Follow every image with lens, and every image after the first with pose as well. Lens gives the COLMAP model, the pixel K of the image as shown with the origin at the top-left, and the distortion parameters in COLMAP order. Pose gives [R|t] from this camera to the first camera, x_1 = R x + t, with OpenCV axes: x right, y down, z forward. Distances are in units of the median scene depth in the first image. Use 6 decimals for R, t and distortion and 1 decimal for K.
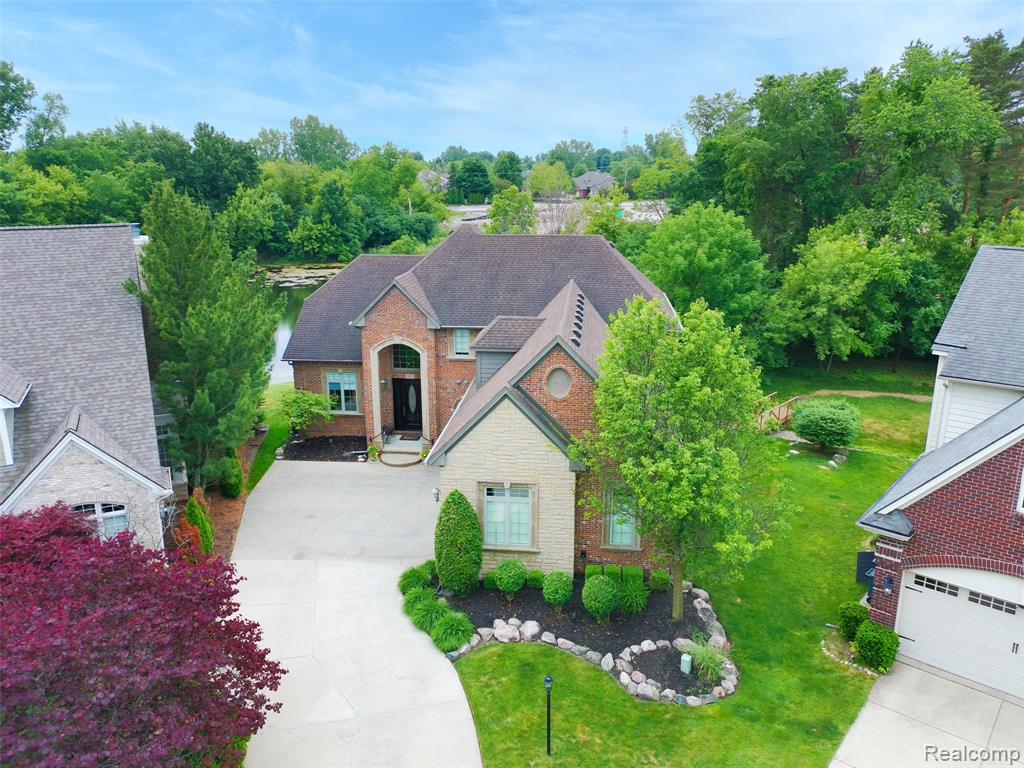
lens RADIAL K [[755.3, 0, 514.7], [0, 755.3, 382.7], [0, 0, 1]] dist [0.085999, -0.089642]
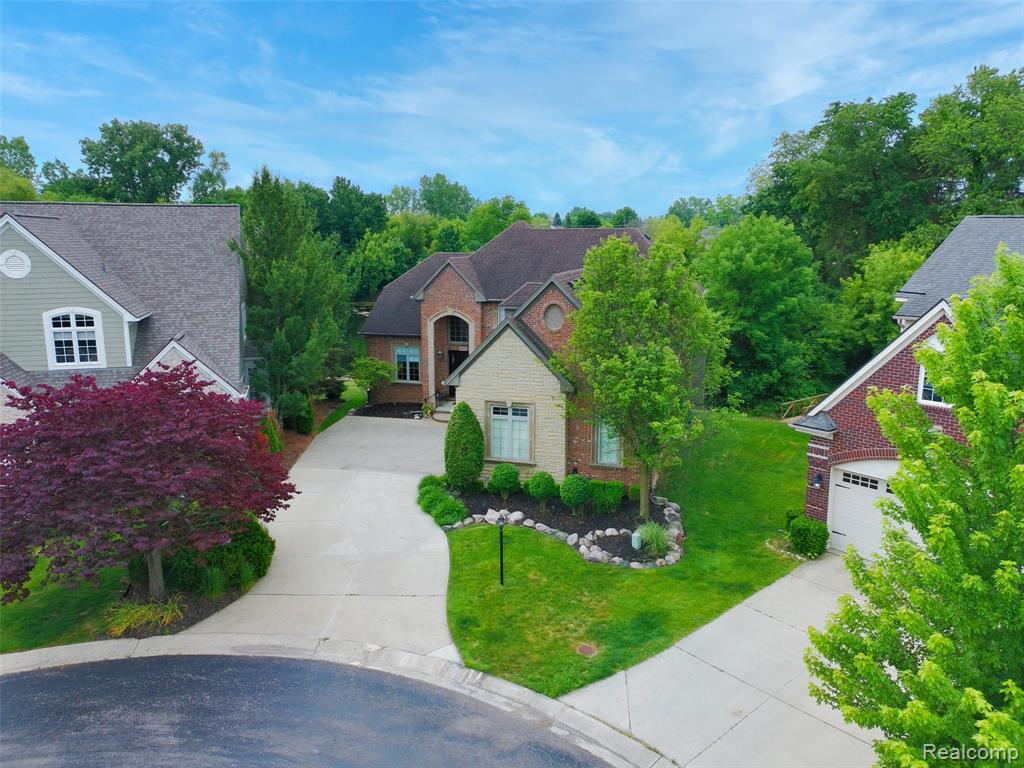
lens RADIAL K [[755.3, 0, 514.7], [0, 755.3, 382.7], [0, 0, 1]] dist [0.085999, -0.089642]
pose [[0.986480, 0.033813, -0.160353, 0.161996], [-0.046516, 0.996012, -0.076137, 0.166074], [0.157140, 0.082567, 0.984119, -0.142153]]
